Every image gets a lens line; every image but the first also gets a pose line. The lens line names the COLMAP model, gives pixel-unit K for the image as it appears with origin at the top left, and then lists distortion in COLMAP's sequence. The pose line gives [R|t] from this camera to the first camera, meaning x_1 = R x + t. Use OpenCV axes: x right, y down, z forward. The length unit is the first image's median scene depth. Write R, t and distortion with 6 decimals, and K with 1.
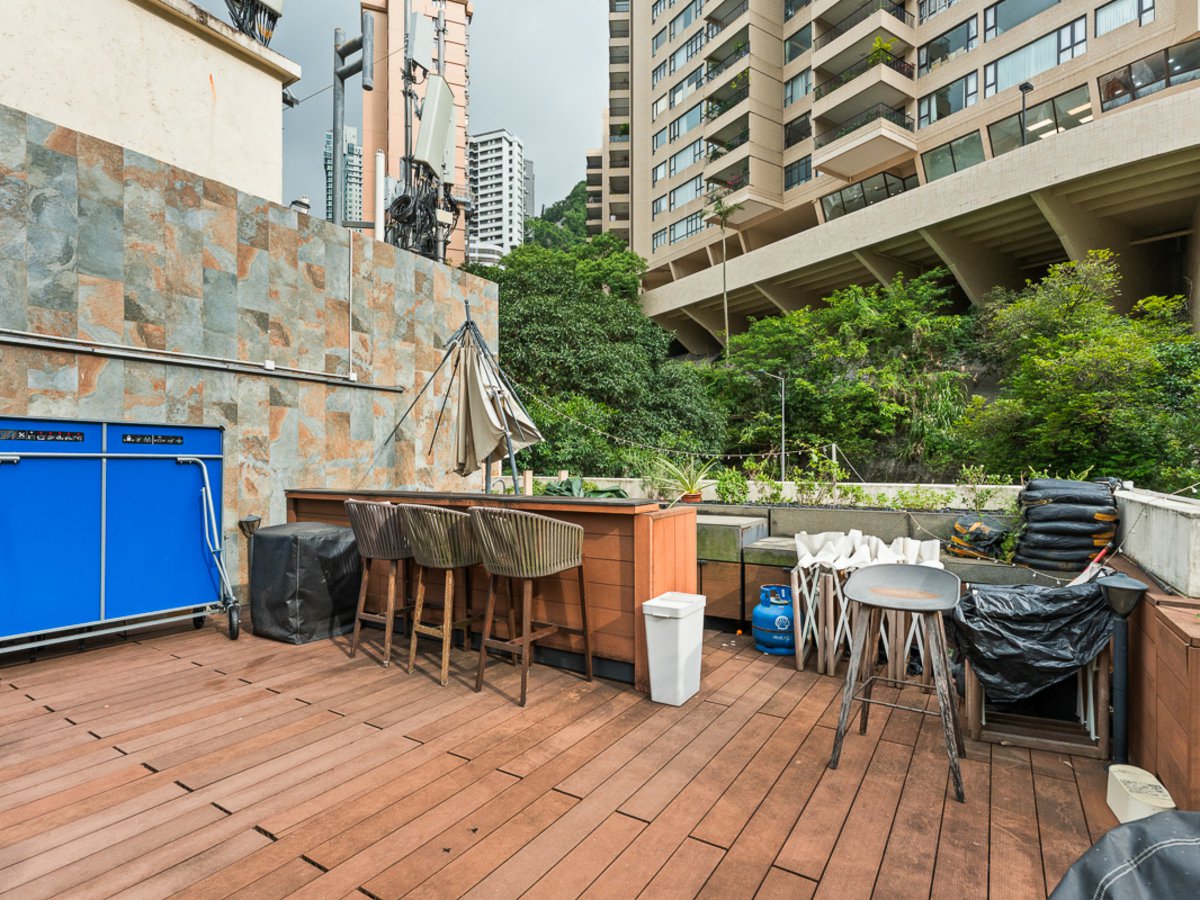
lens RADIAL K [[614.1, 0, 597.6], [0, 614.1, 467.7], [0, 0, 1]] dist [-0.010844, 0.000089]
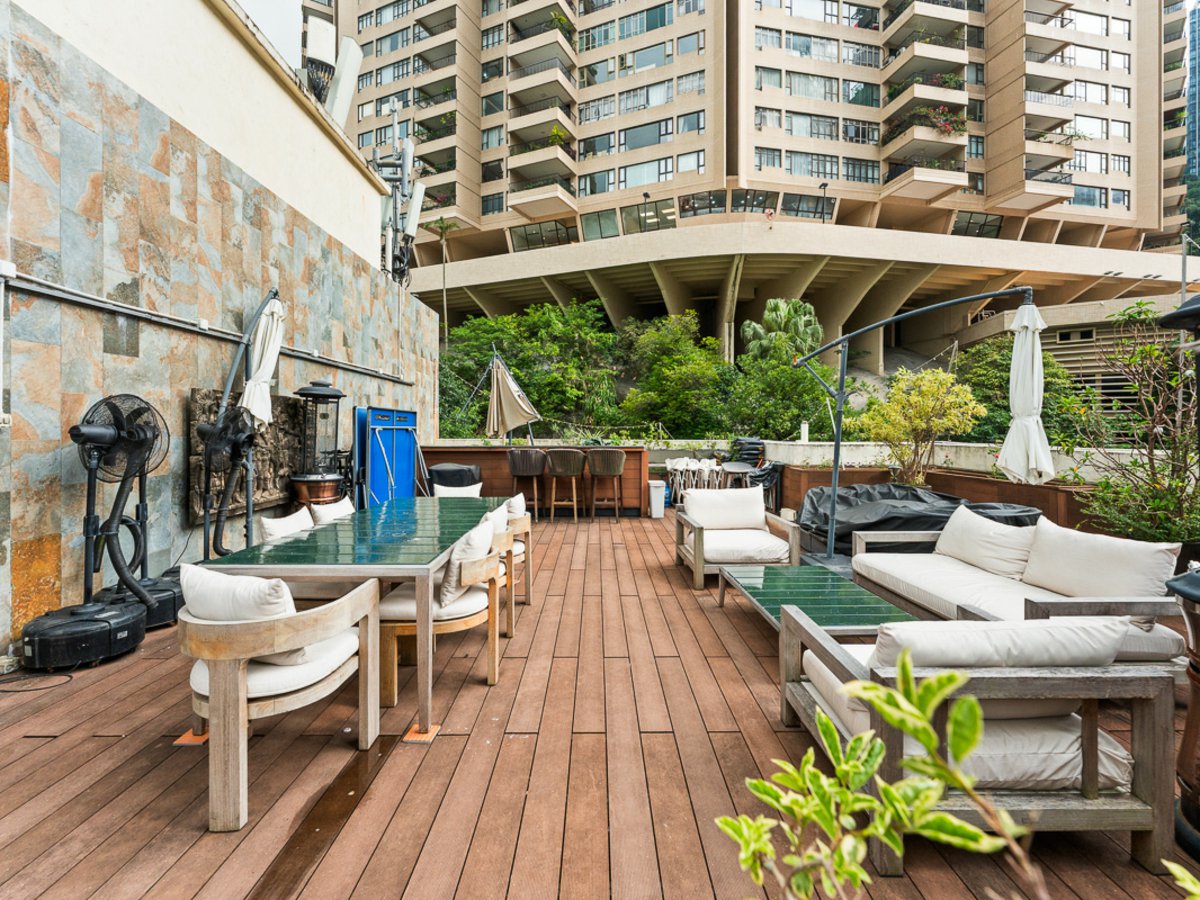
lens RADIAL K [[548.1, 0, 596.7], [0, 548.1, 439.8], [0, 0, 1]] dist [-0.023459, -0.000386]
pose [[0.830193, -0.010657, 0.557375, -0.176691], [0.003177, 0.999891, 0.014385, -0.001085], [-0.557467, -0.010171, 0.830137, -0.106089]]
